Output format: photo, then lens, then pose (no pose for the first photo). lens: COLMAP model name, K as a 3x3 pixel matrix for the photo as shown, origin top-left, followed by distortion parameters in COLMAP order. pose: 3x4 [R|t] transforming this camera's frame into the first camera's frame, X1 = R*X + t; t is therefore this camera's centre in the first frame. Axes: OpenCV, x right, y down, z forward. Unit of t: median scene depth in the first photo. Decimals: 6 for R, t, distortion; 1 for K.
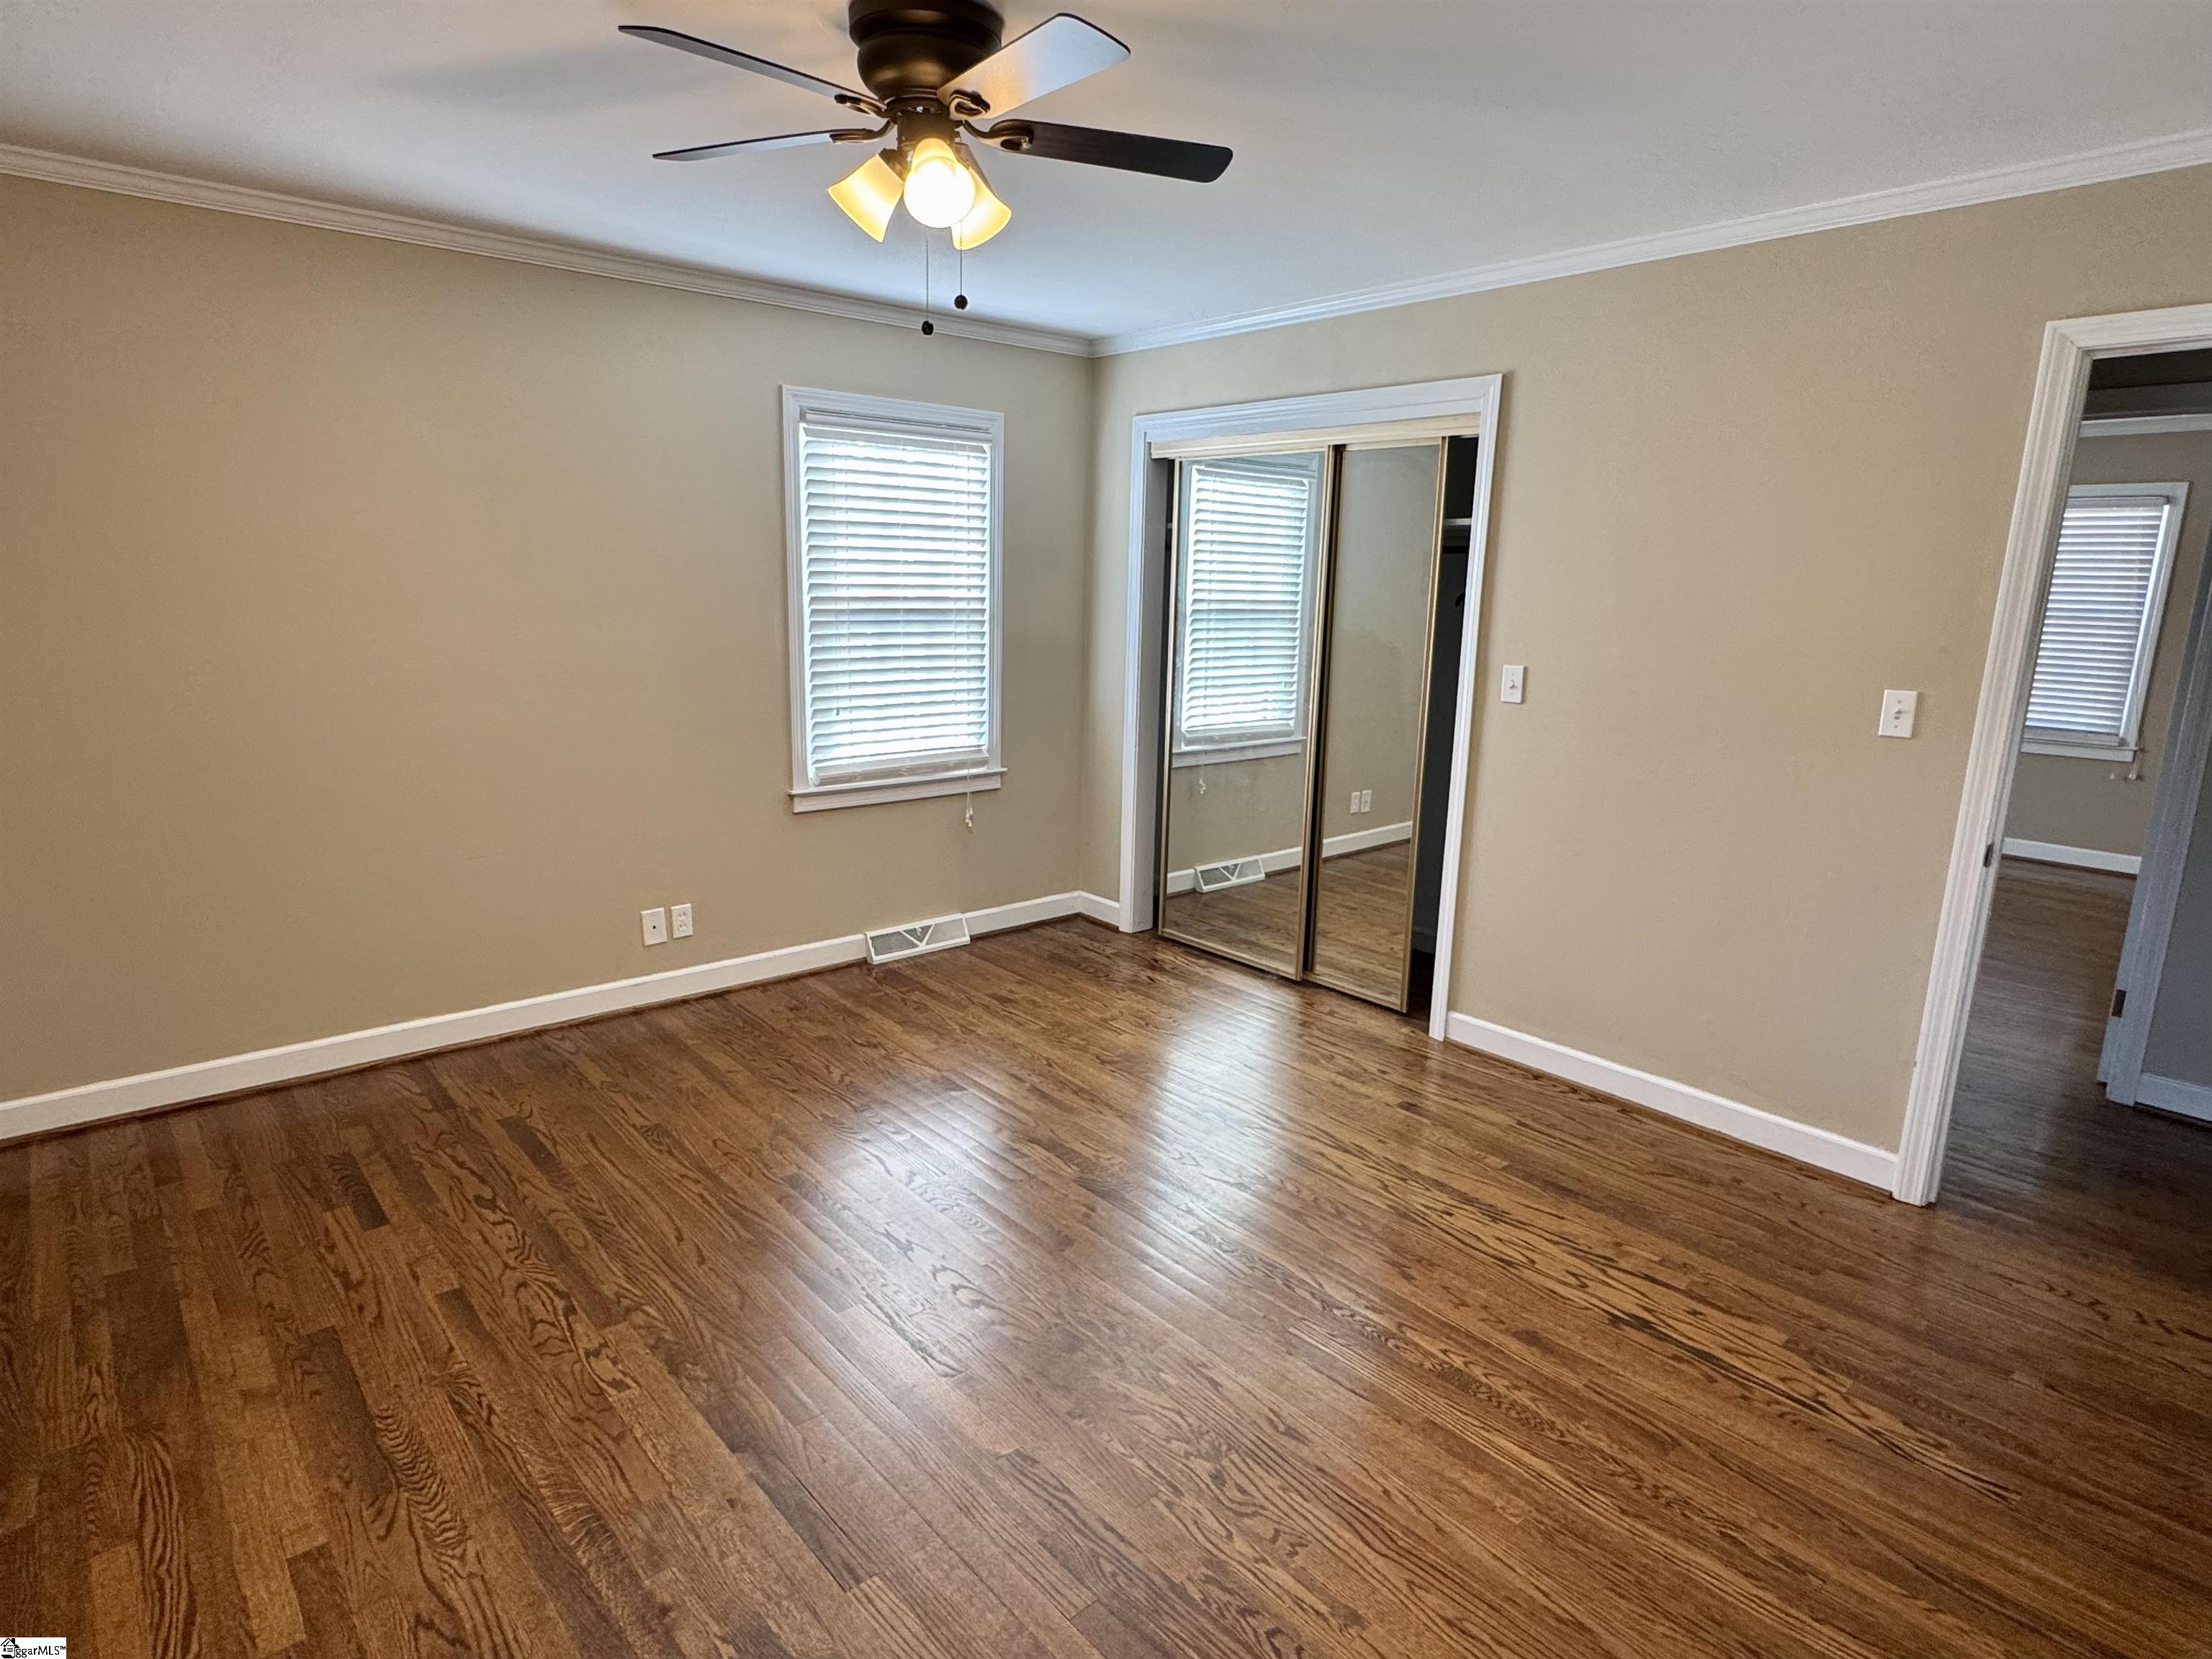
lens RADIAL K [[1216.0, 0, 1108.7], [0, 1216.0, 829.3], [0, 0, 1]] dist [-0.001047, 0.002669]
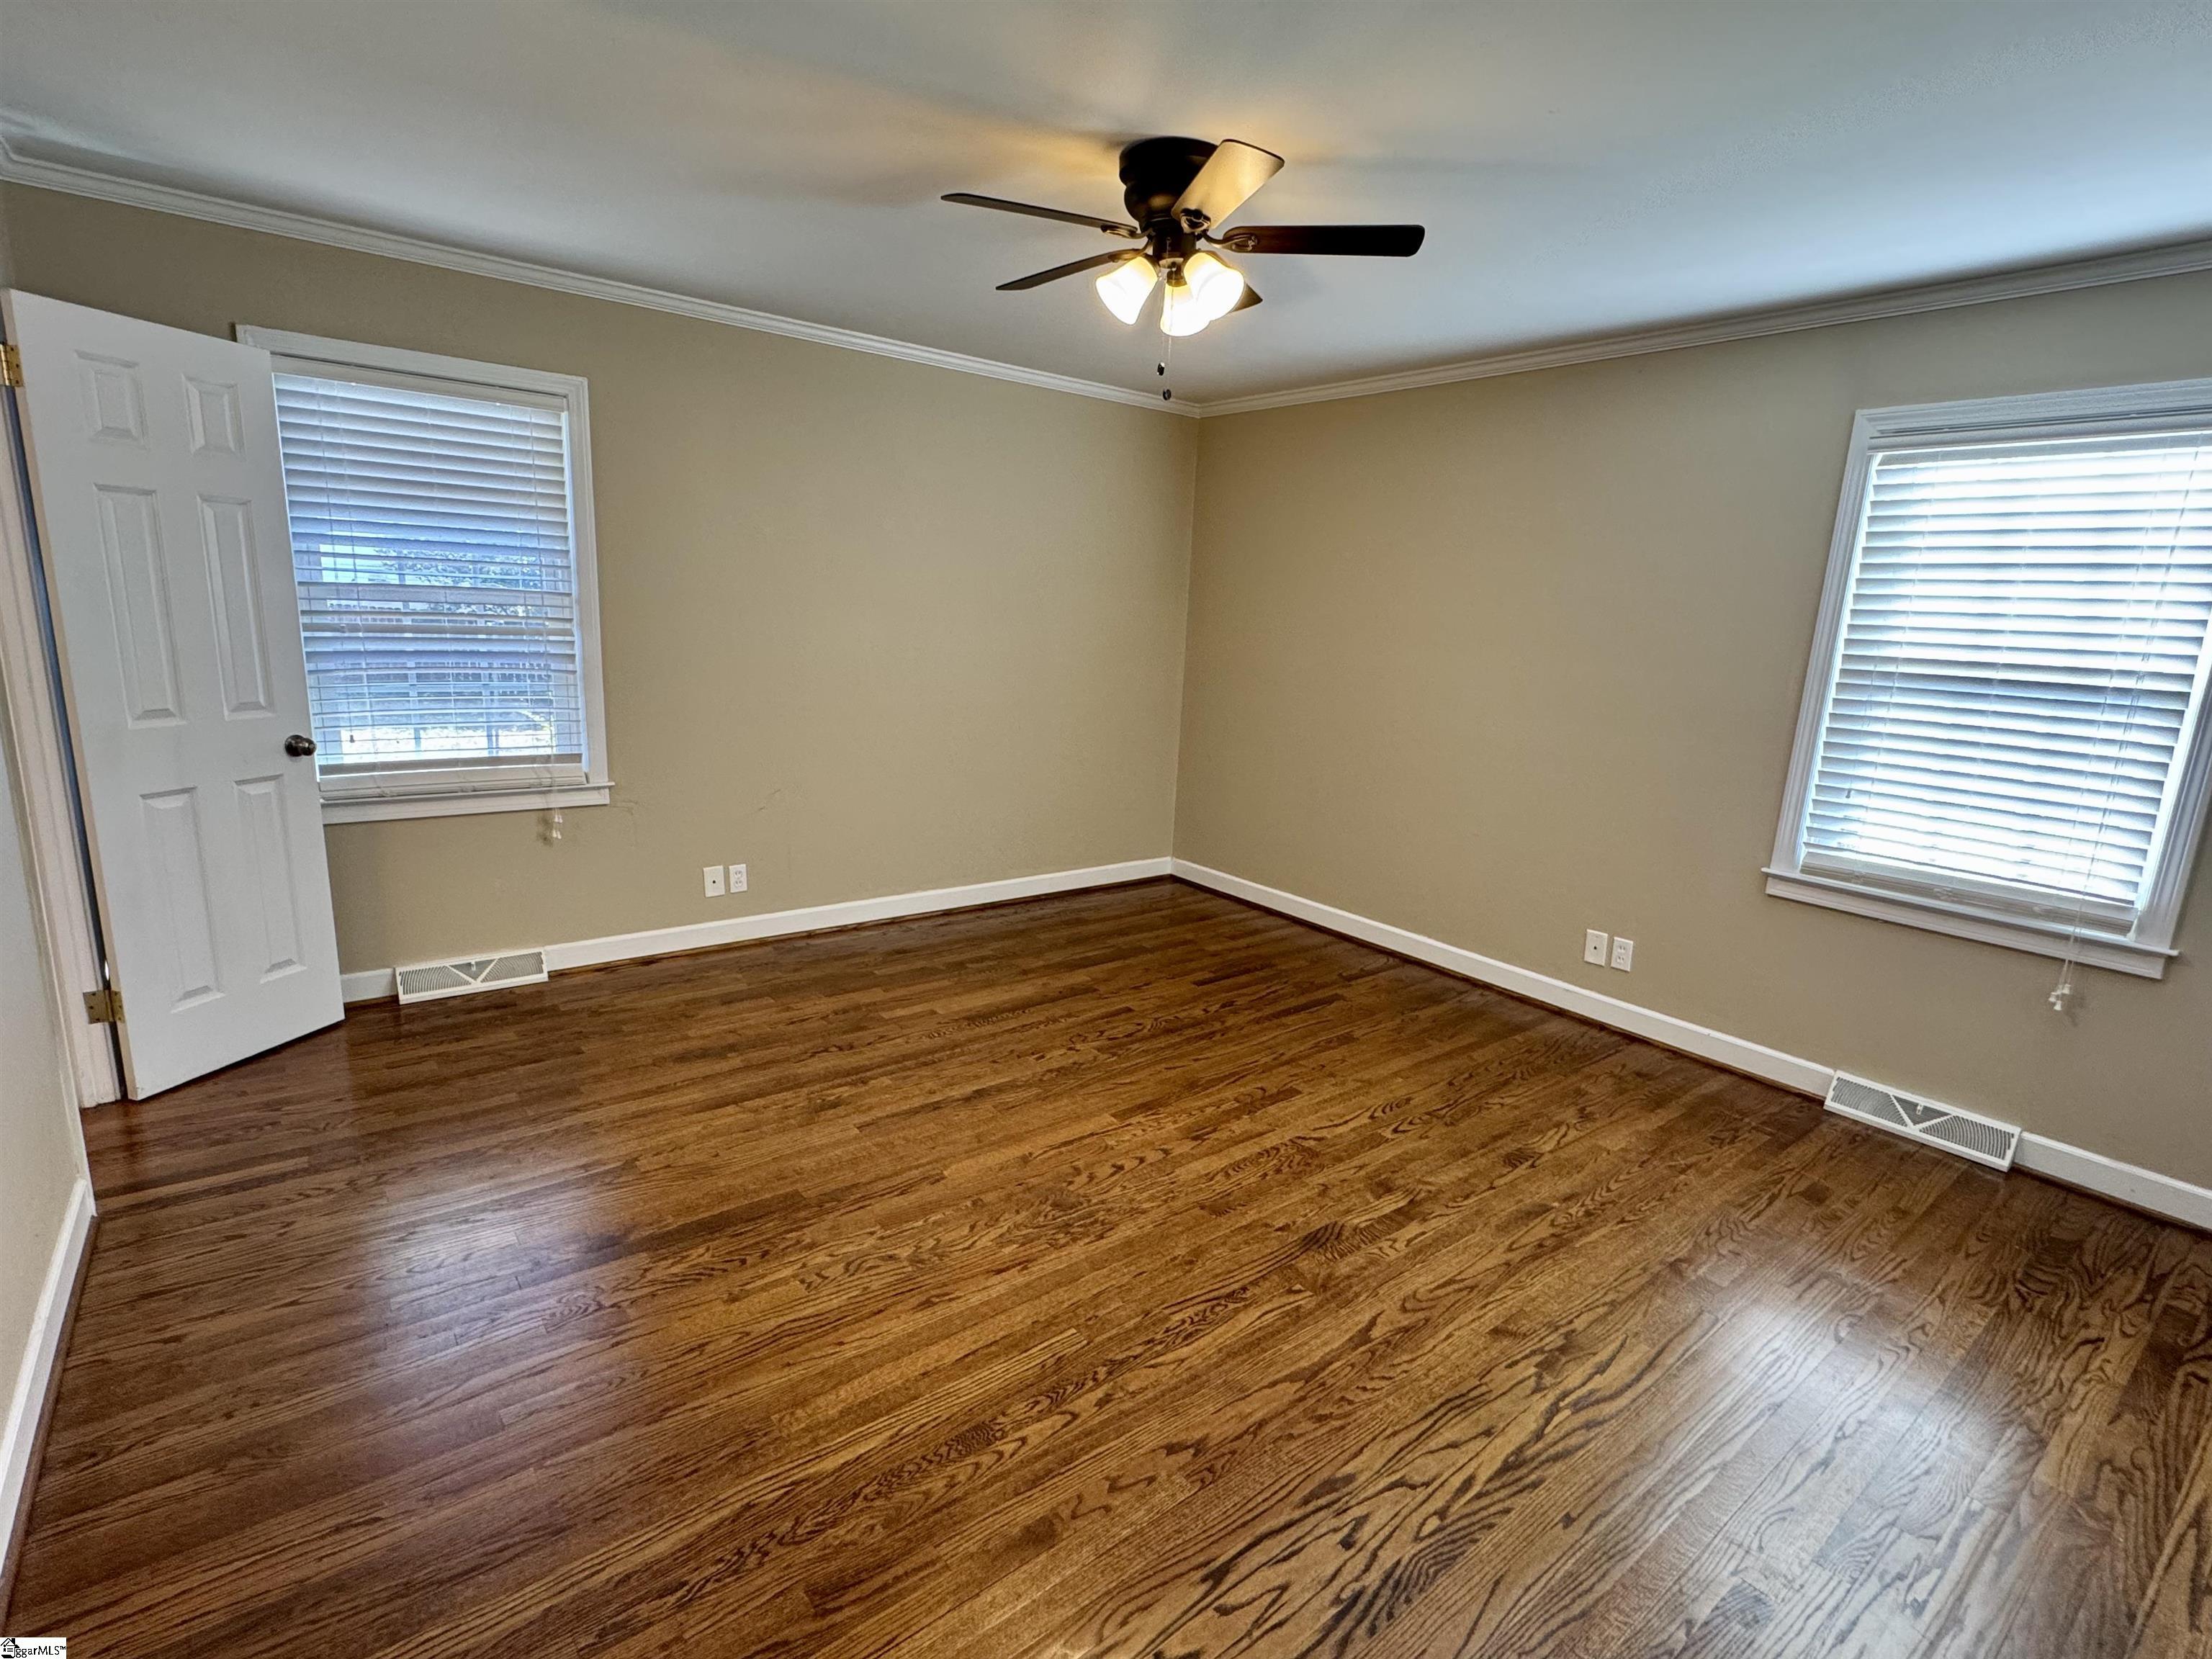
lens RADIAL K [[1064.0, 0, 1105.9], [0, 1064.0, 826.6], [0, 0, 1]] dist [-0.001314, -0.000355]
pose [[-0.054342, 0.180444, -0.982083, 0.745185], [-0.254655, 0.948509, 0.188366, -0.118553], [0.965504, 0.260329, -0.005593, 0.744777]]
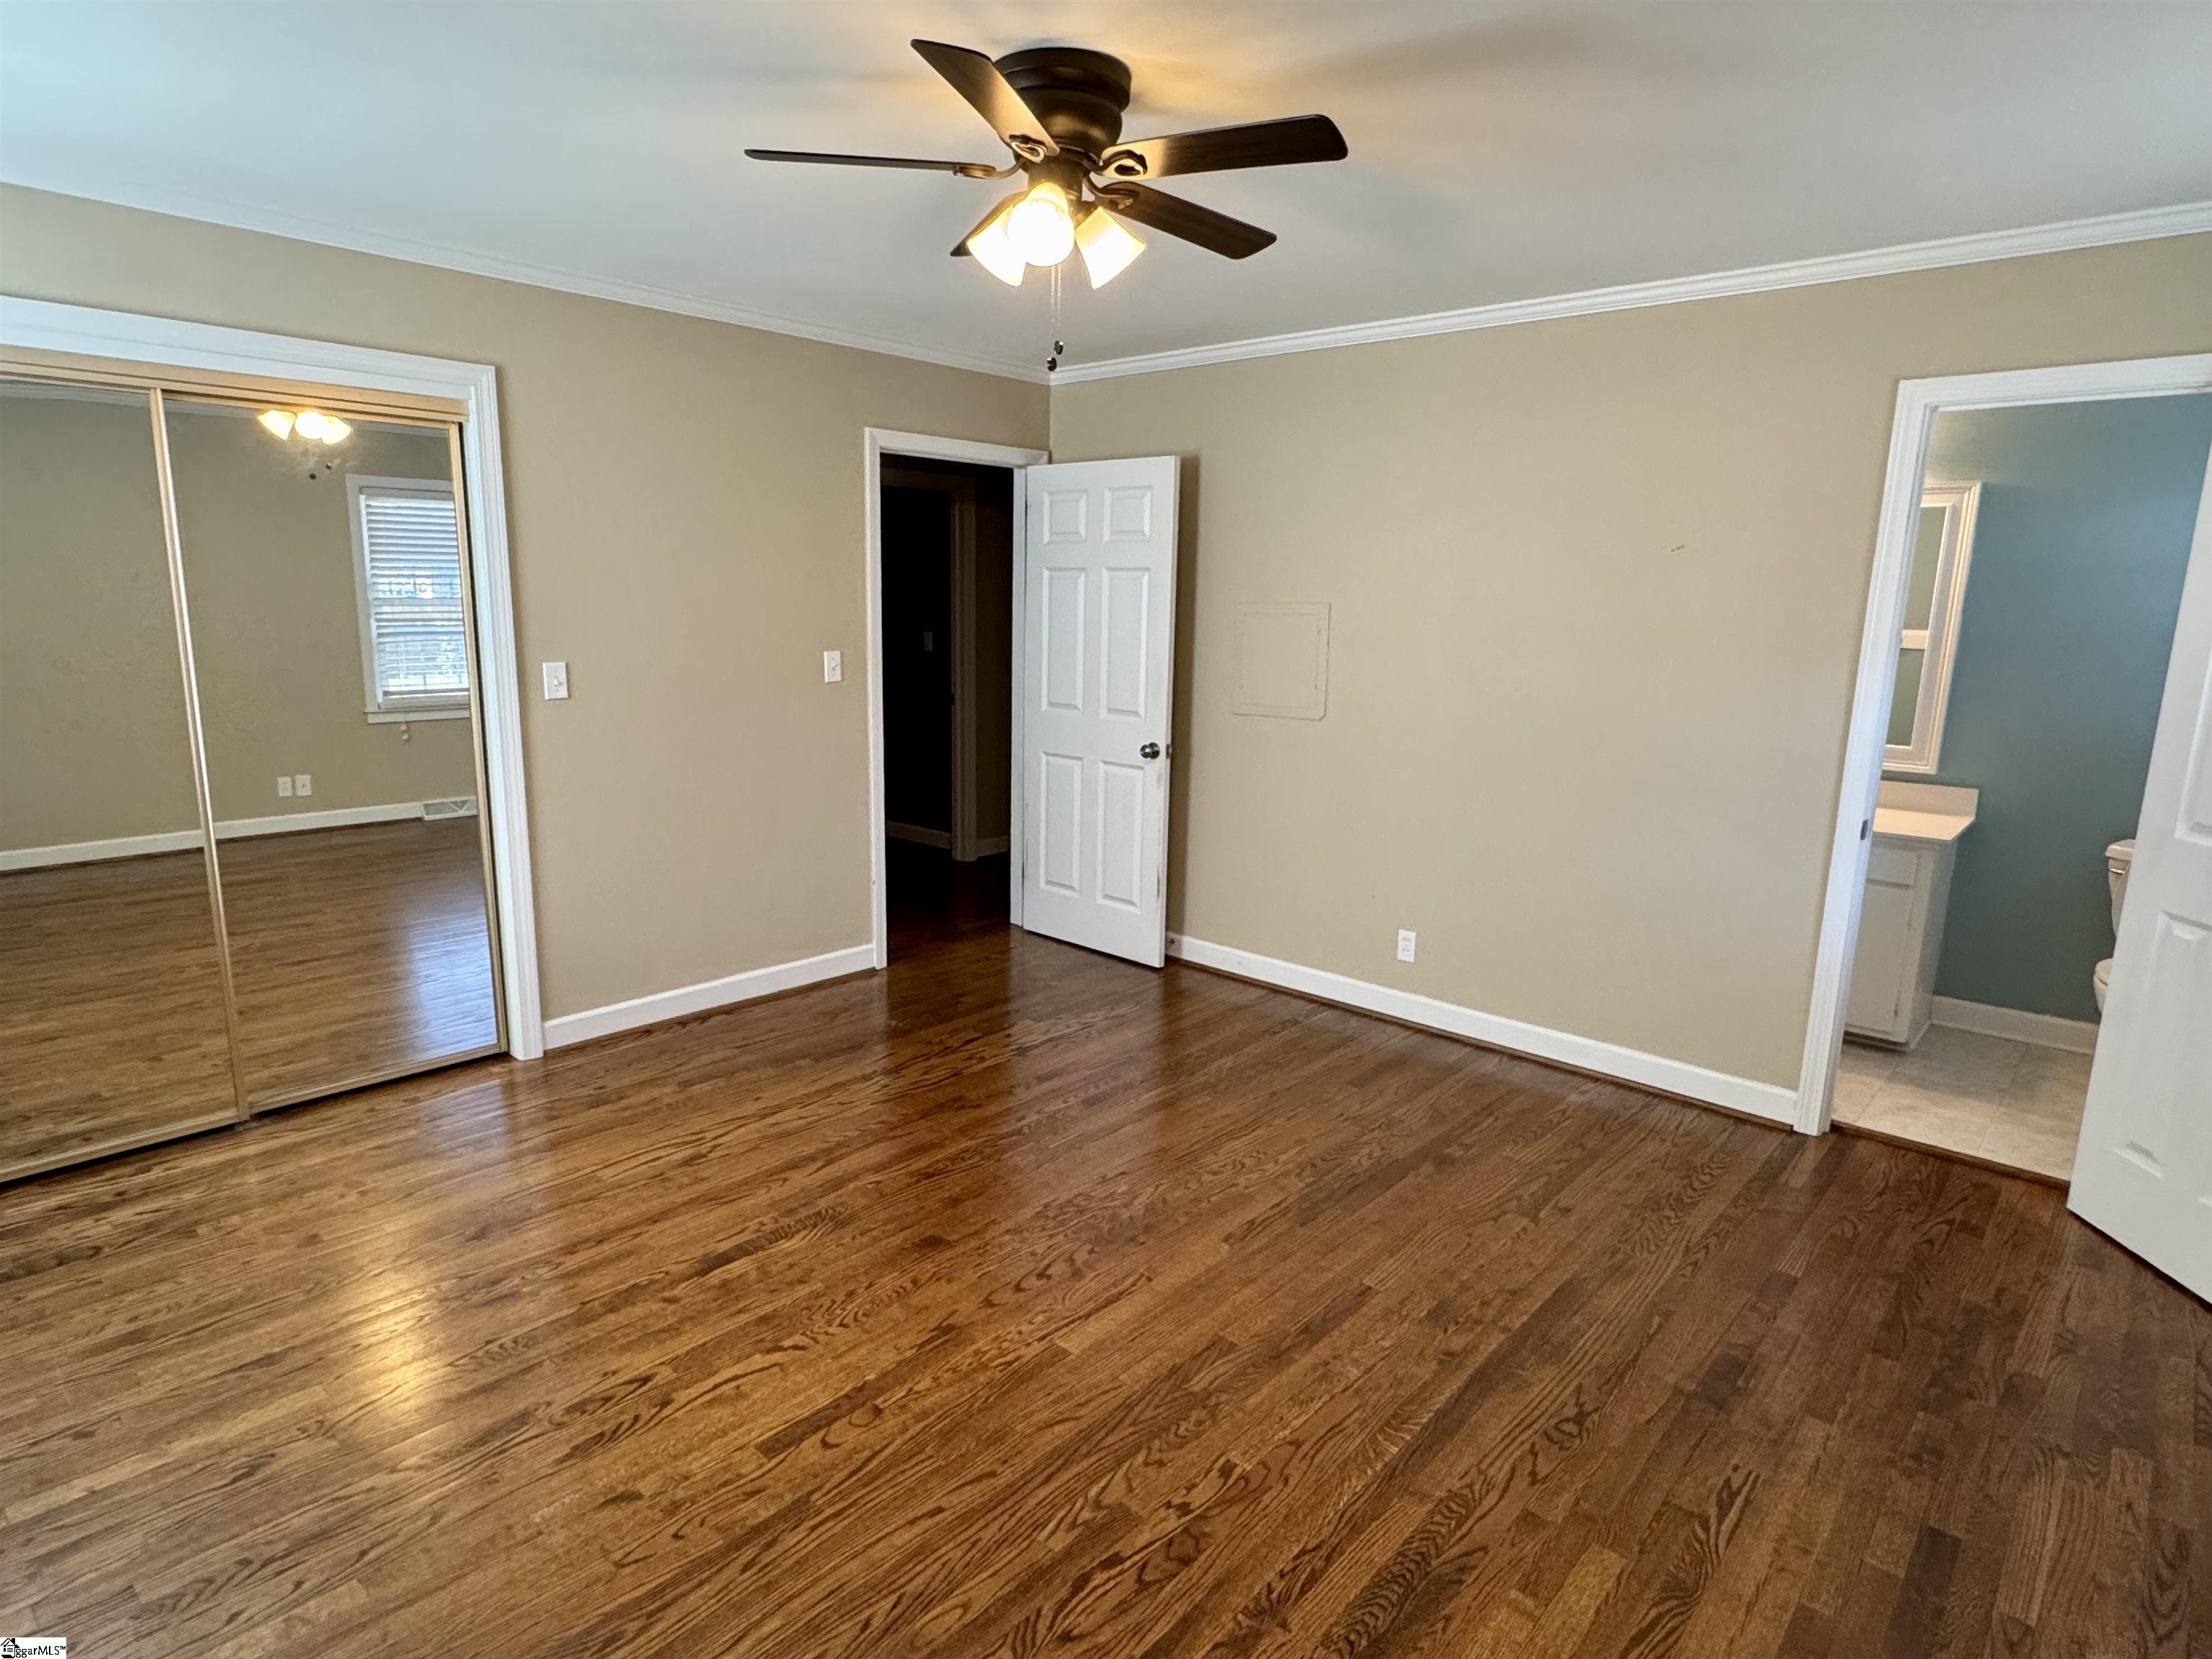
lens RADIAL K [[1216.0, 0, 1102.9], [0, 1216.0, 826.5], [0, 0, 1]] dist [-0.001047, 0.002669]
pose [[-0.111904, -0.210528, 0.971162, -0.881358], [0.181537, 0.956523, 0.228273, -0.182862], [-0.976996, 0.201847, -0.068821, 0.777772]]
